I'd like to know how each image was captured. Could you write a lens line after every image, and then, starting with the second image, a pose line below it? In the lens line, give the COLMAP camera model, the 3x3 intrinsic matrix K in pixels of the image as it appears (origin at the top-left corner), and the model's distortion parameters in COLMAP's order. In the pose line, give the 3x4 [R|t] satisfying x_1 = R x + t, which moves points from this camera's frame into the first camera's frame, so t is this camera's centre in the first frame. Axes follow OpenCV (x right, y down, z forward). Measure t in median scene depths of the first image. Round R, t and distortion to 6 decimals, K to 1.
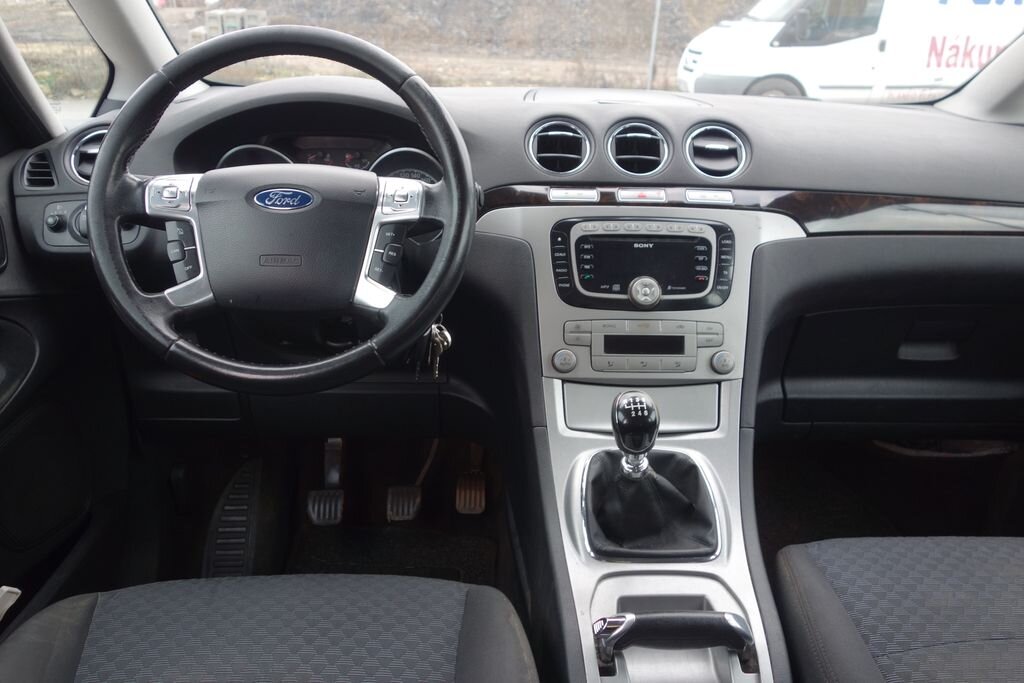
lens RADIAL K [[810.8, 0, 511.9], [0, 810.8, 332.8], [0, 0, 1]] dist [0.001172, -0.000146]
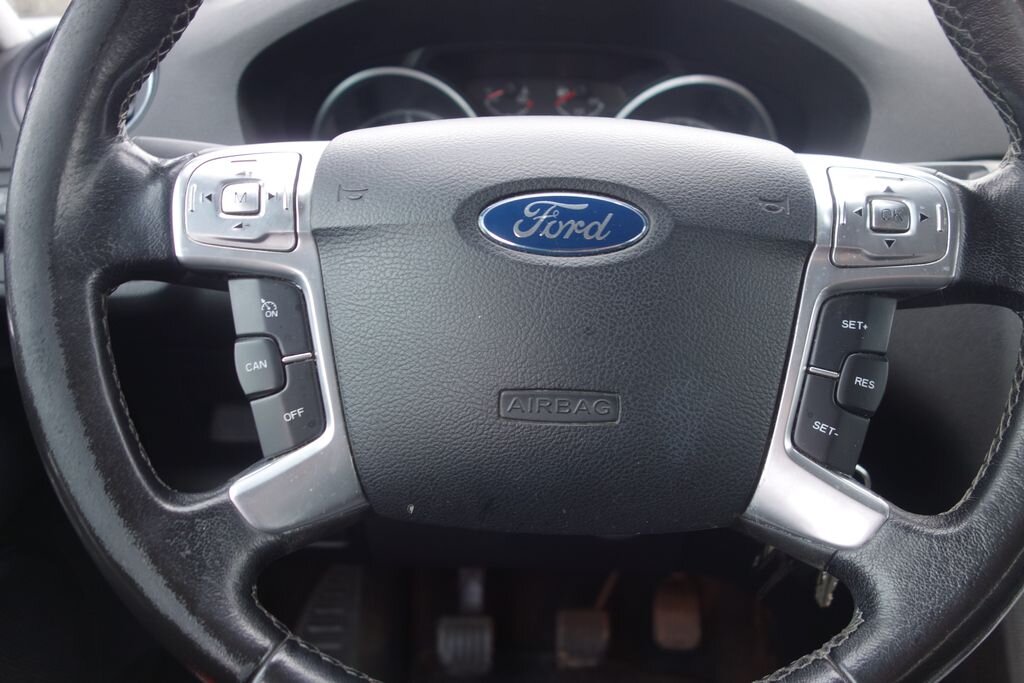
lens RADIAL K [[810.8, 0, 511.6], [0, 810.8, 346.3], [0, 0, 1]] dist [0.001172, -0.000146]
pose [[0.998507, 0.024428, -0.048851, -0.284912], [-0.019815, 0.995489, 0.092786, -0.144035], [0.050897, -0.091679, 0.994487, 0.648647]]
